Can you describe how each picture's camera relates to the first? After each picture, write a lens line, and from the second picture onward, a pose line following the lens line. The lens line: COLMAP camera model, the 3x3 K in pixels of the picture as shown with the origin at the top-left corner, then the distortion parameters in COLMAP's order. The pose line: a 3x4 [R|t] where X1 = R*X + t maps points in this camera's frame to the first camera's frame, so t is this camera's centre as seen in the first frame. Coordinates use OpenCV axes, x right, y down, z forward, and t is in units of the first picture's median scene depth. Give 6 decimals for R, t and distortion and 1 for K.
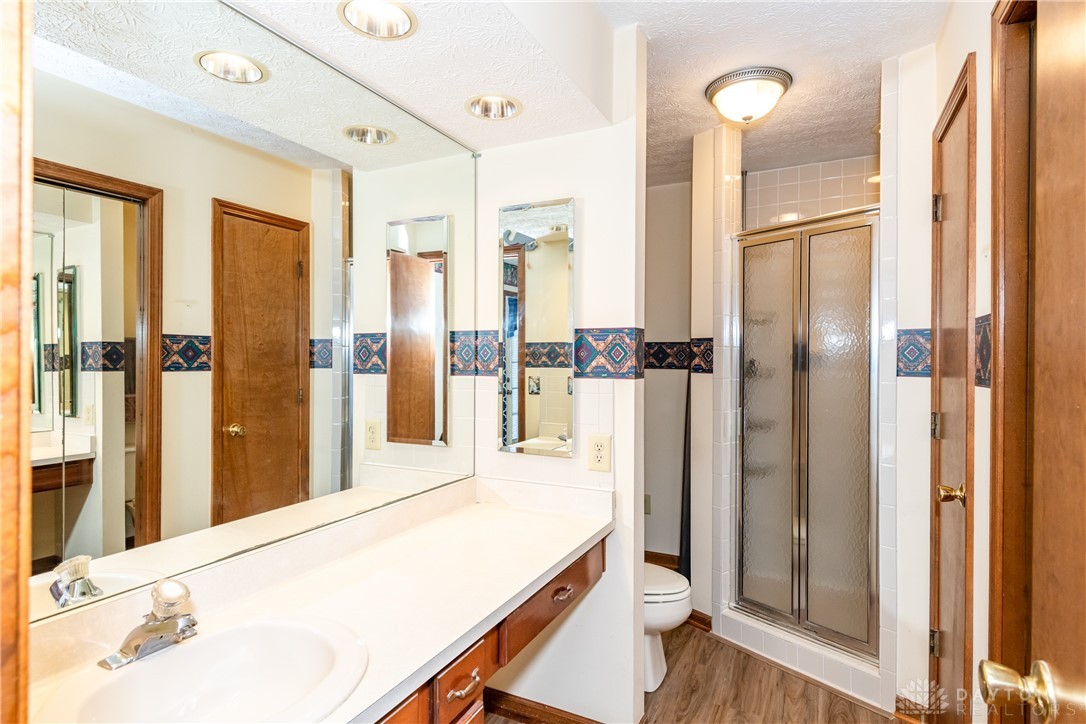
lens RADIAL K [[570.8, 0, 537.2], [0, 570.8, 363.8], [0, 0, 1]] dist [0.017634, -0.013427]
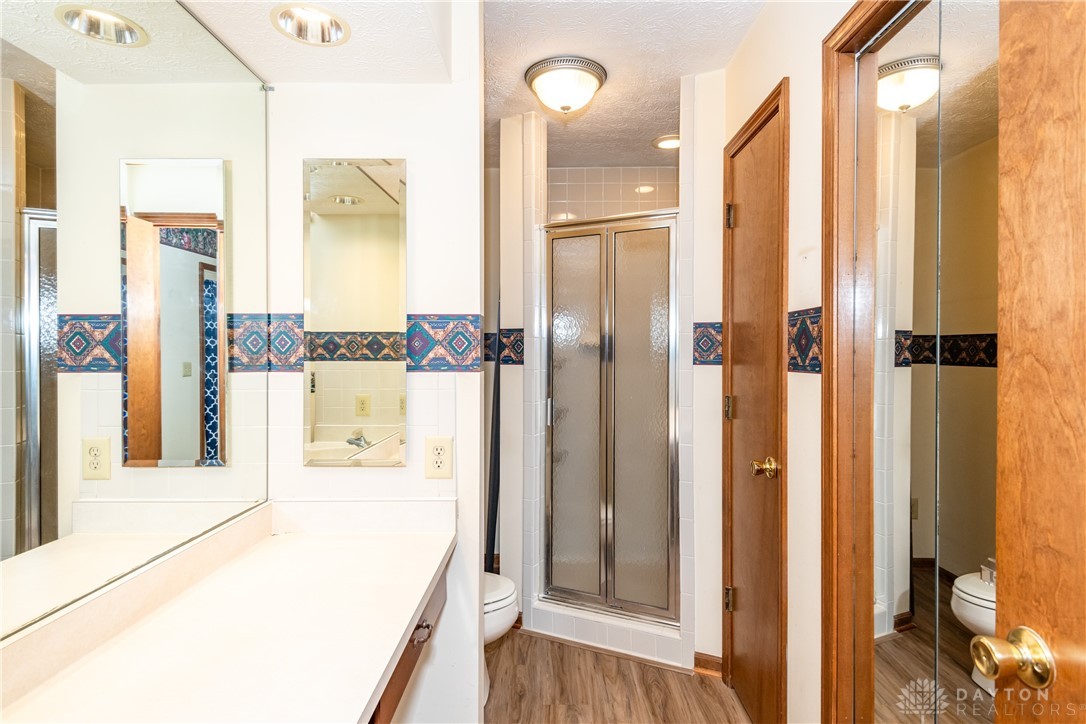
lens RADIAL K [[570.8, 0, 548.4], [0, 570.8, 358.0], [0, 0, 1]] dist [0.017634, -0.013427]
pose [[0.894912, -0.008905, 0.446154, -0.111796], [0.007859, 0.999960, 0.004194, 0.001709], [-0.446174, -0.000247, 0.894946, 0.127079]]
